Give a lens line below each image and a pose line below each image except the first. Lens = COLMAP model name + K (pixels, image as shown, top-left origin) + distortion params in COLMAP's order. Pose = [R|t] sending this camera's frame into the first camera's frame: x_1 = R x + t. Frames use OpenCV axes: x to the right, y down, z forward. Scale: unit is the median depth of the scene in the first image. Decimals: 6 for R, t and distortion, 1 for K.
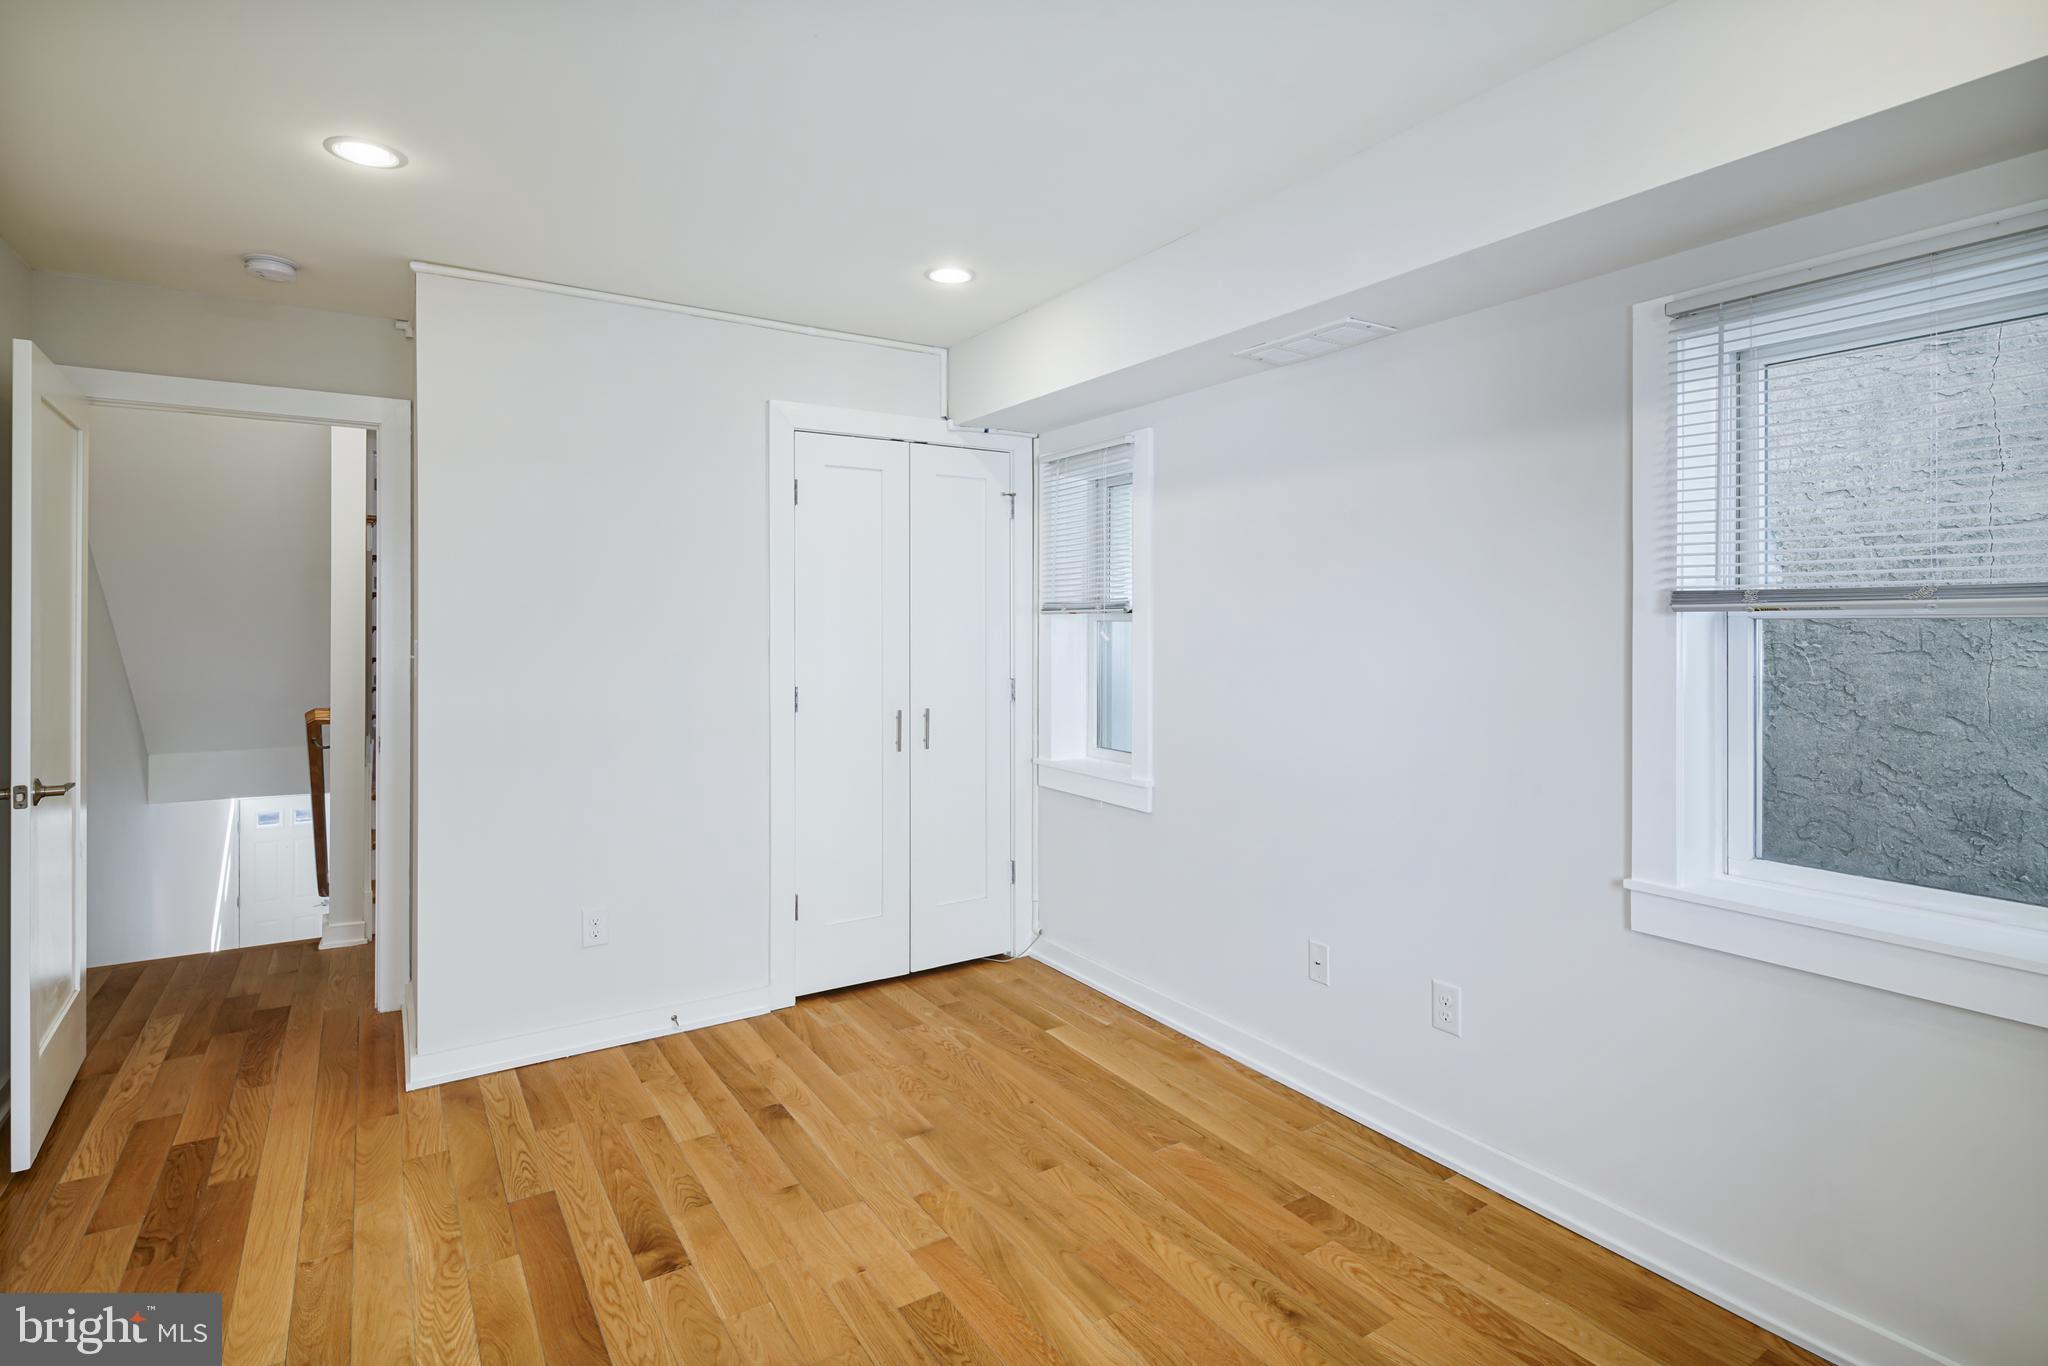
lens RADIAL K [[1002.2, 0, 1021.7], [0, 1002.2, 609.0], [0, 0, 1]] dist [0.001612, -0.001411]
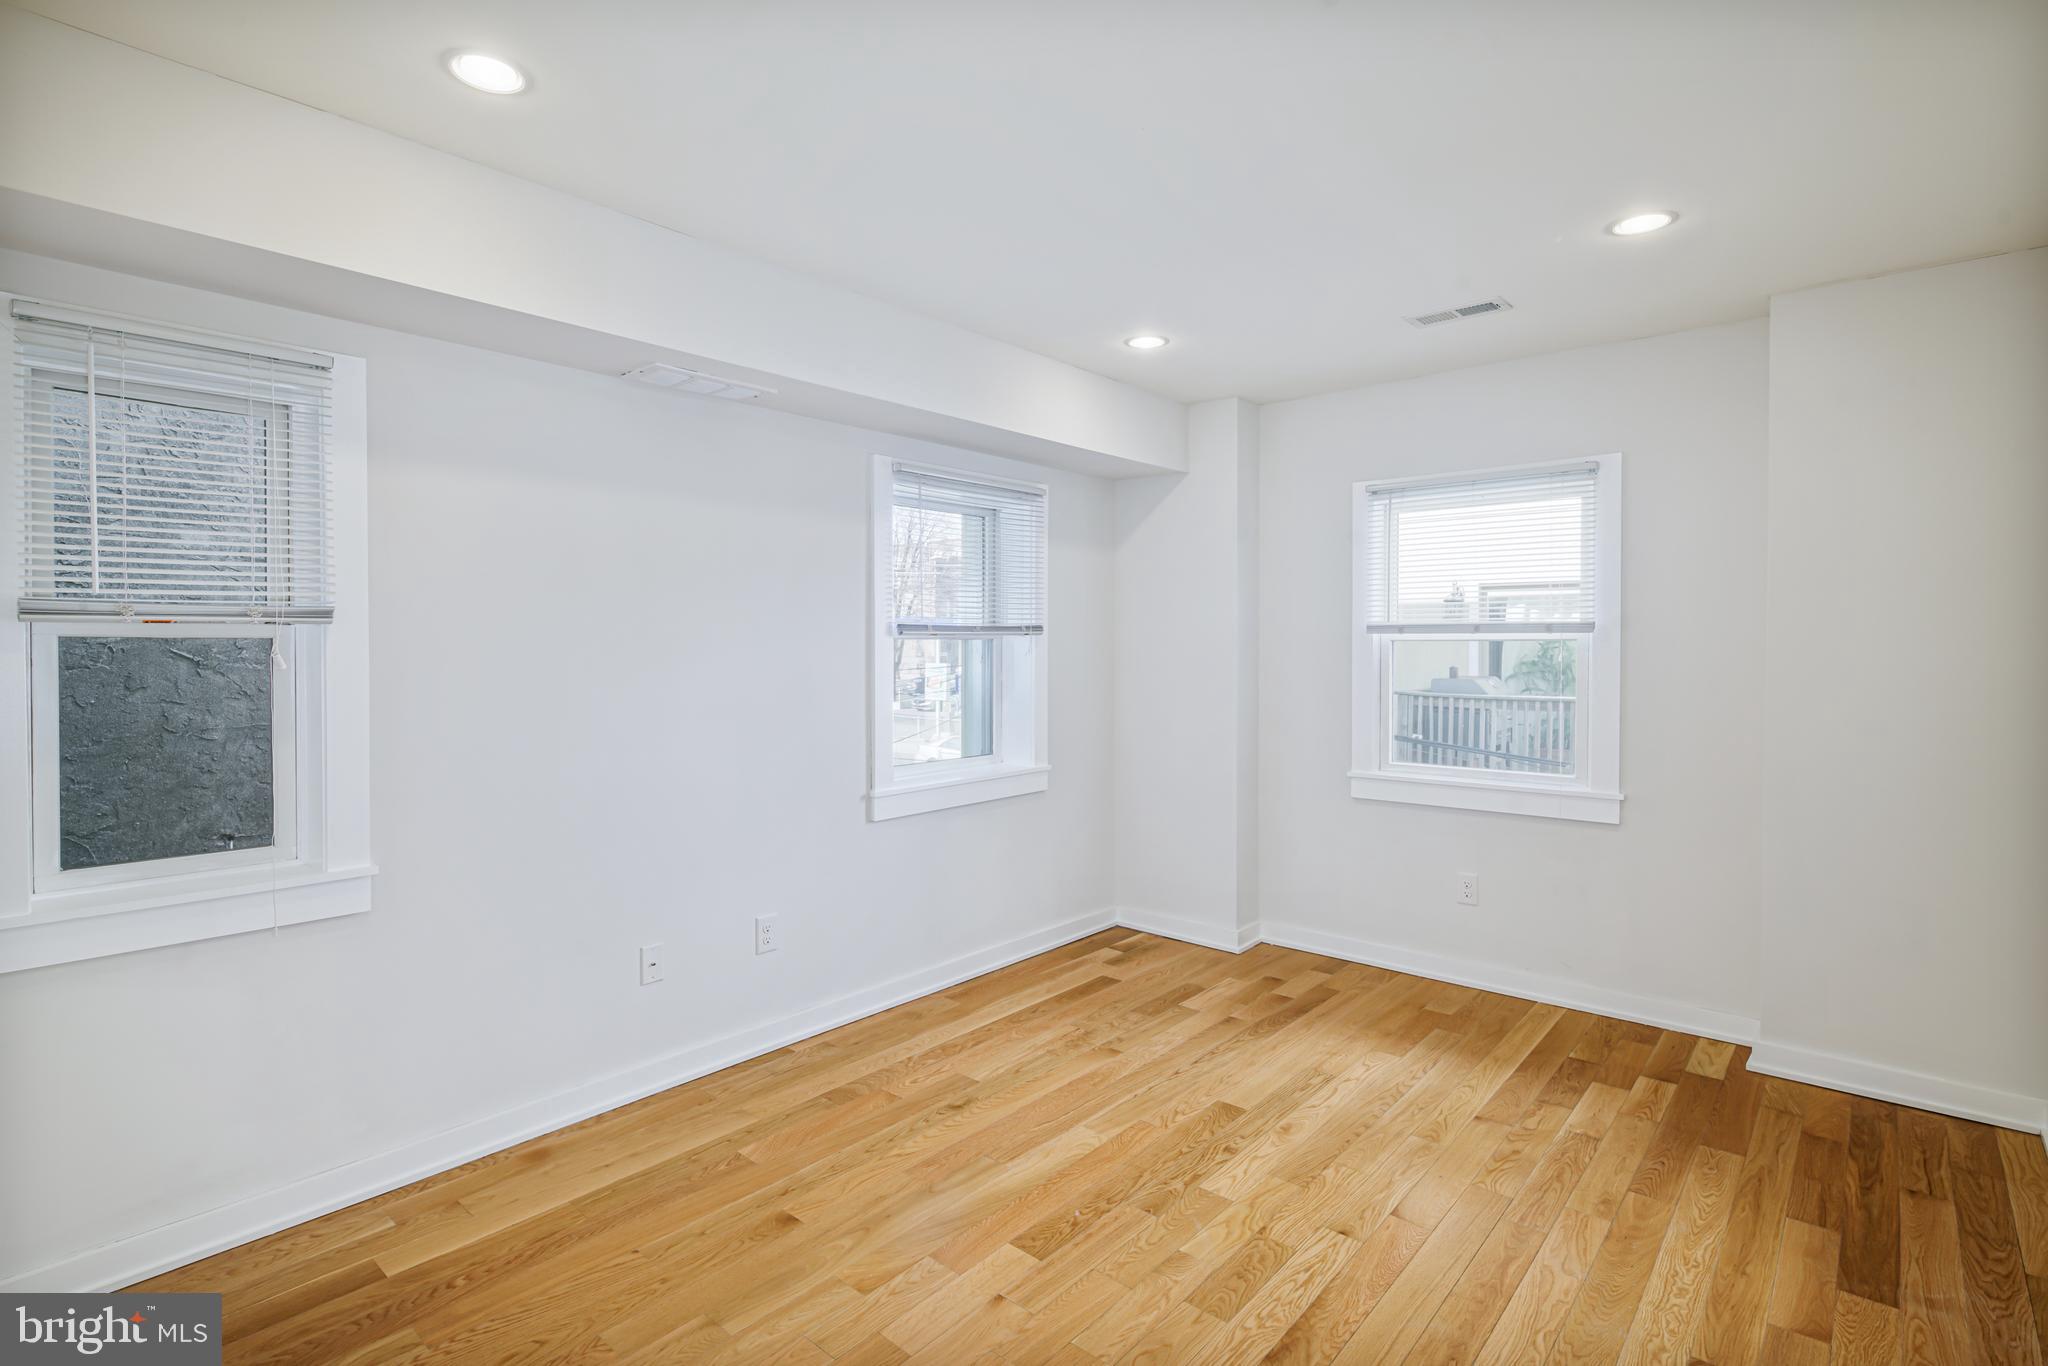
lens RADIAL K [[997.6, 0, 1002.2], [0, 997.6, 647.7], [0, 0, 1]] dist [-0.000097, -0.000450]
pose [[-0.268829, -0.001325, 0.963187, -0.936787], [-0.013531, 0.999906, -0.002401, 0.022010], [-0.963093, -0.013679, -0.268821, 1.079574]]
